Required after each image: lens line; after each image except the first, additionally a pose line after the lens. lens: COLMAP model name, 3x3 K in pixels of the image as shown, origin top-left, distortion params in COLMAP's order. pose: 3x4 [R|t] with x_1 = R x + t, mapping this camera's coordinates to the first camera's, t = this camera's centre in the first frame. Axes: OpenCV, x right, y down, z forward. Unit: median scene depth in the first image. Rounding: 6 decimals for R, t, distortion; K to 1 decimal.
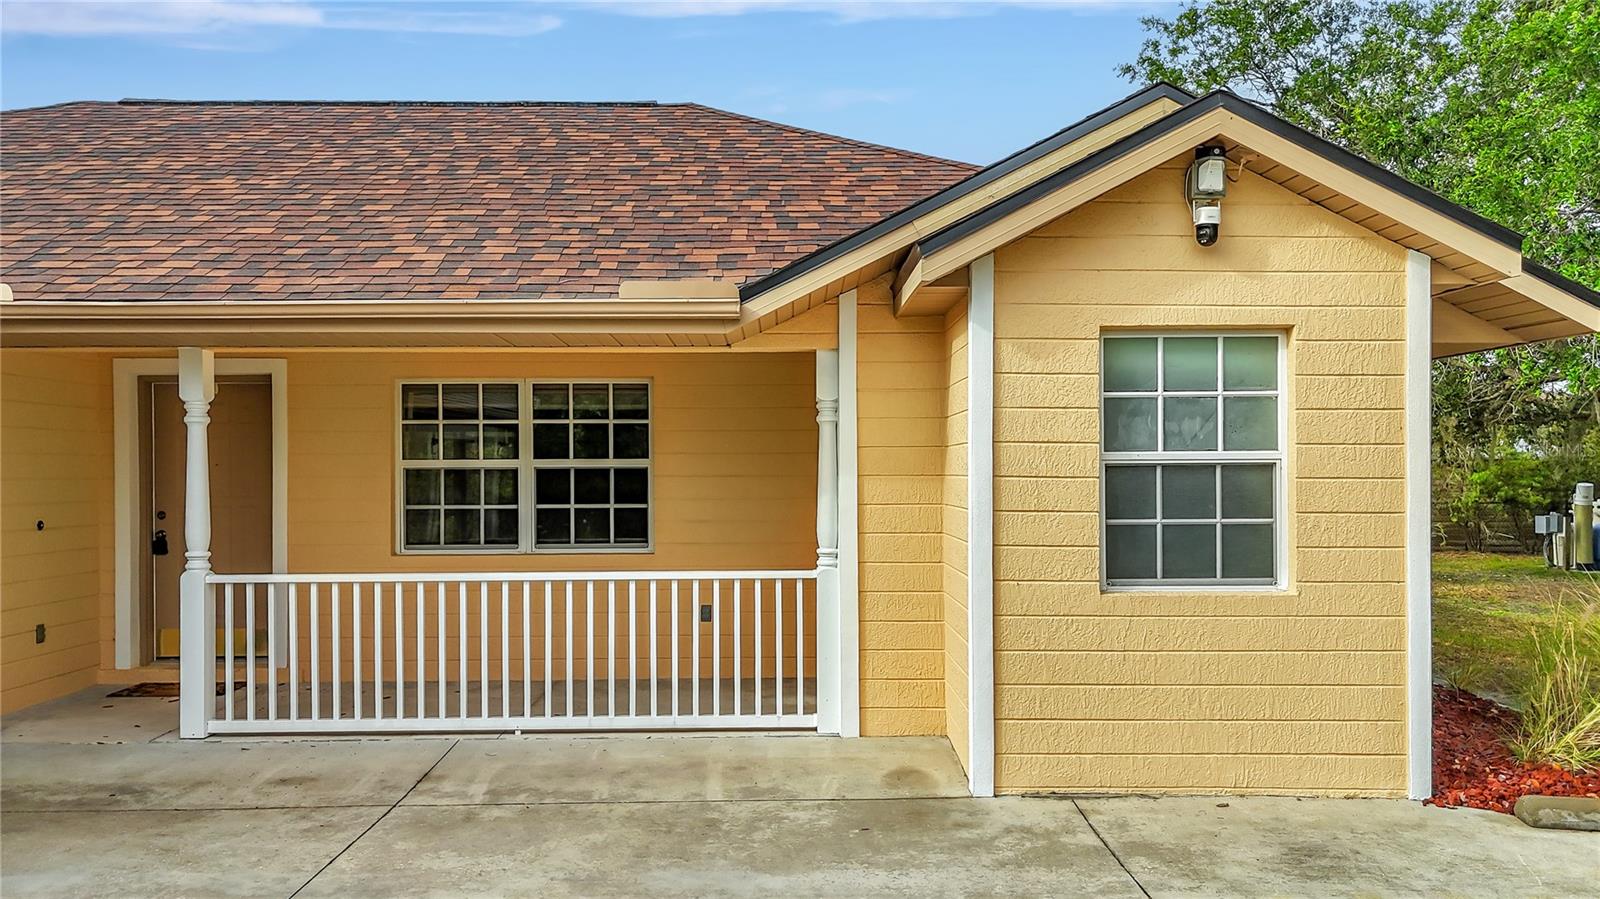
lens RADIAL K [[1214.5, 0, 806.9], [0, 1214.5, 479.3], [0, 0, 1]] dist [0.044405, -0.005350]
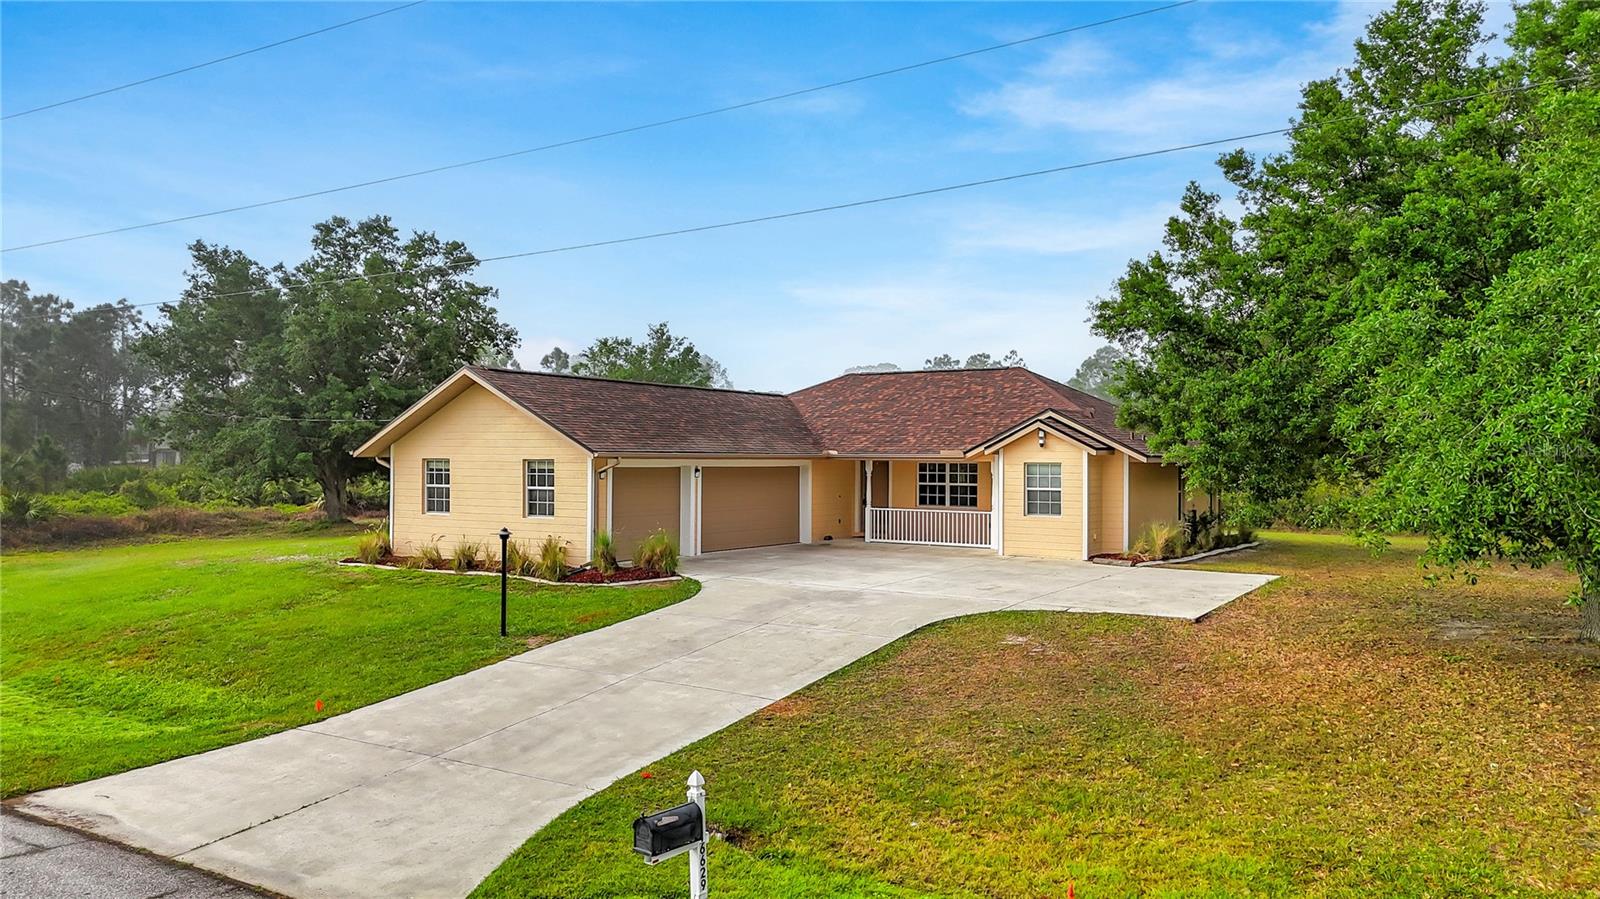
lens RADIAL K [[1171.3, 0, 800.0], [0, 1171.3, 449.5], [0, 0, 1]] dist [0.069230, -0.060712]
pose [[0.841550, 0.005512, -0.540151, 1.699330], [-0.013352, 0.999855, -0.010599, -0.095100], [0.540014, 0.016131, 0.841501, -2.913127]]
